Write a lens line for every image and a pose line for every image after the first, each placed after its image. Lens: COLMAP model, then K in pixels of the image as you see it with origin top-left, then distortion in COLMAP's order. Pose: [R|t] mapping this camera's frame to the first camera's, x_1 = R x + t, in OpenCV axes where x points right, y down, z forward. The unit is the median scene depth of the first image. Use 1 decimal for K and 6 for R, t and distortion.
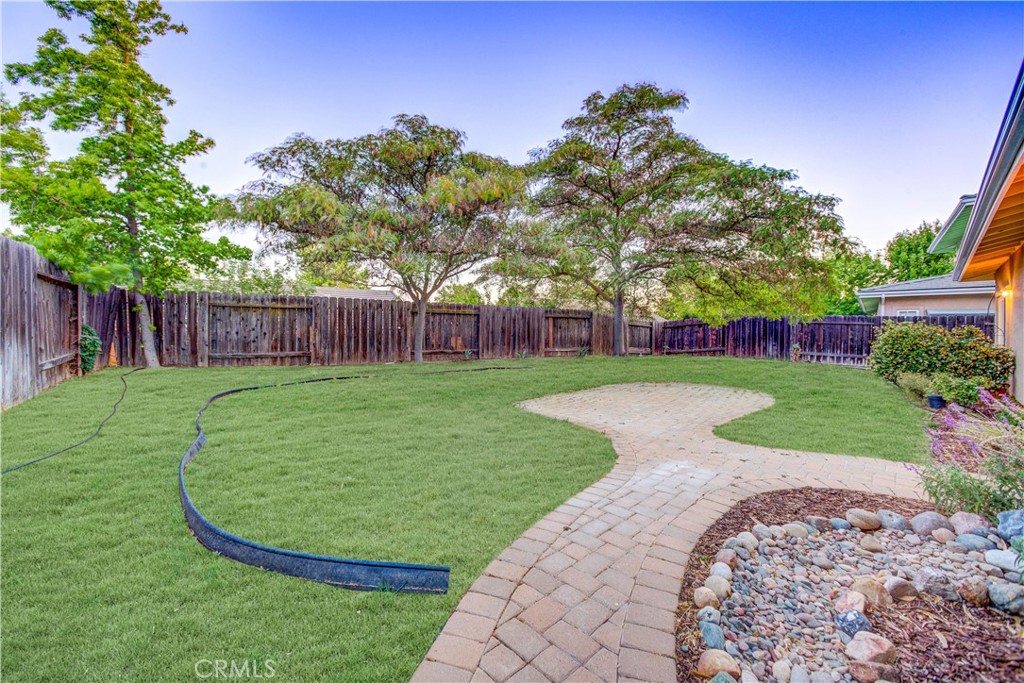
lens RADIAL K [[406.9, 0, 507.4], [0, 406.9, 332.5], [0, 0, 1]] dist [-0.026413, 0.013711]
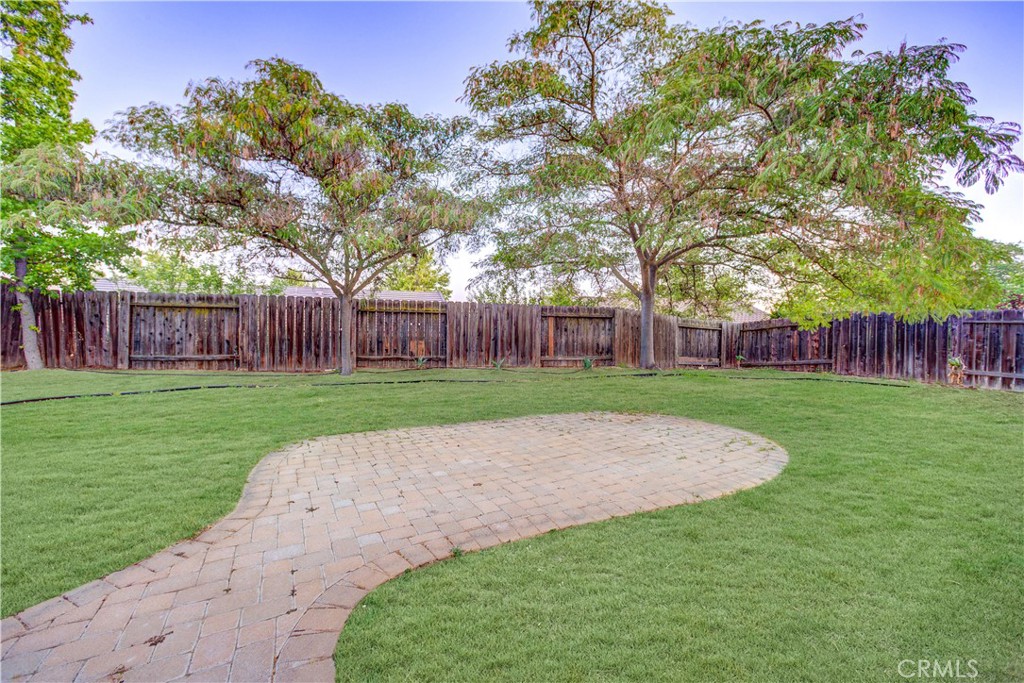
lens RADIAL K [[406.9, 0, 507.4], [0, 406.9, 332.5], [0, 0, 1]] dist [-0.026413, 0.013711]
pose [[0.954147, 0.002392, -0.299328, 0.302936], [-0.005781, 0.999929, -0.010437, 0.002042], [0.299282, 0.011689, 0.954093, 0.262015]]
